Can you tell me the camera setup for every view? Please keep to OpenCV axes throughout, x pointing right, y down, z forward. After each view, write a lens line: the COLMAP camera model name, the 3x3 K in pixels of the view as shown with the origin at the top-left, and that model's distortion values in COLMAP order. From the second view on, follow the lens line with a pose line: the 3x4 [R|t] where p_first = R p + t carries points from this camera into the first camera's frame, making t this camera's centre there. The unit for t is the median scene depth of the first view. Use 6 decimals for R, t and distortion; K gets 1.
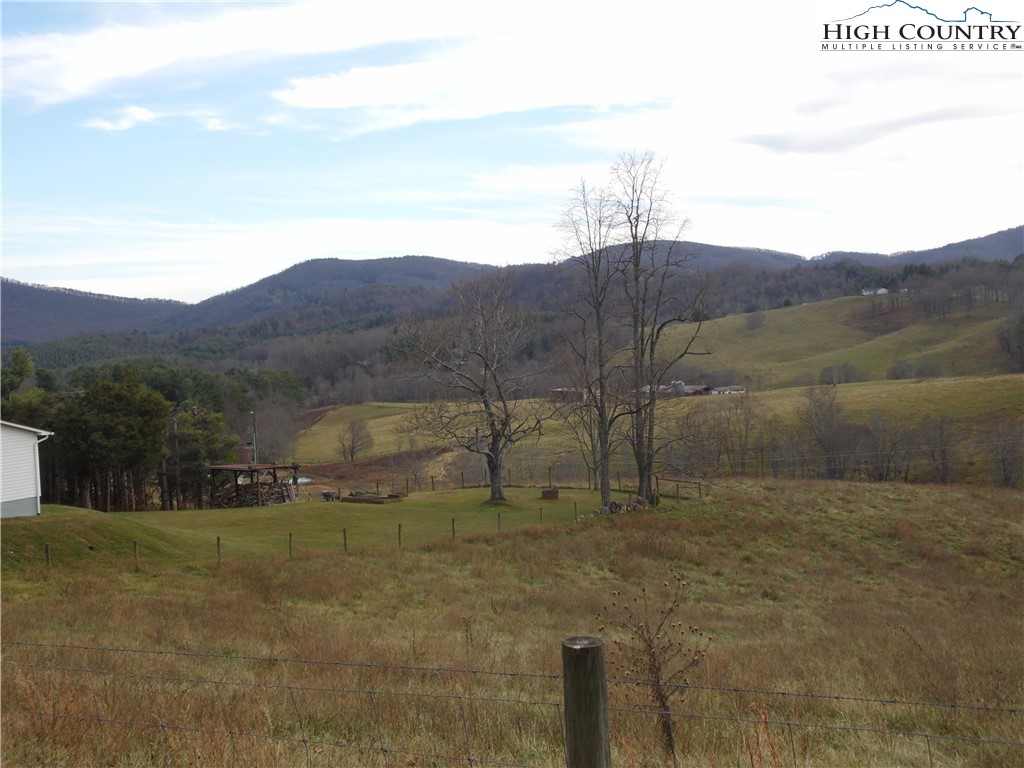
lens RADIAL K [[1323.9, 0, 514.0], [0, 1323.9, 379.1], [0, 0, 1]] dist [0.043451, 0.000000]
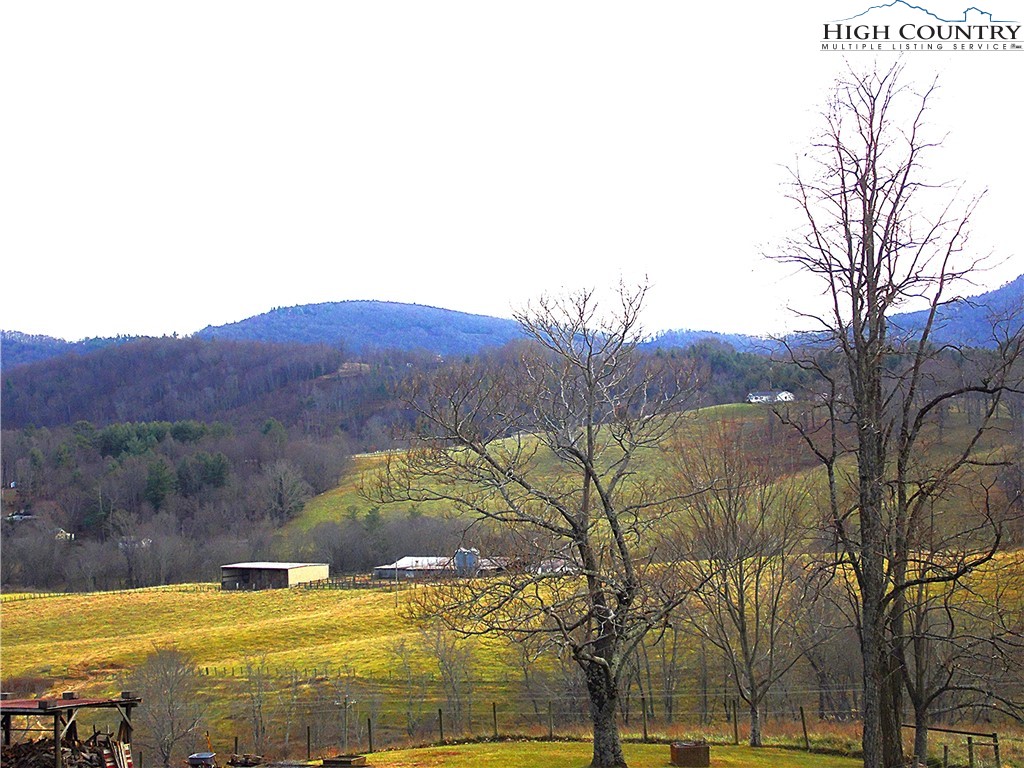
lens RADIAL K [[2367.5, 0, 509.7], [0, 2367.5, 382.9], [0, 0, 1]] dist [0.802087, 0.000000]
pose [[0.983535, 0.020652, 0.179534, -0.192115], [-0.007901, 0.997413, -0.071452, 0.016556], [-0.180545, 0.068857, 0.981153, 0.151325]]
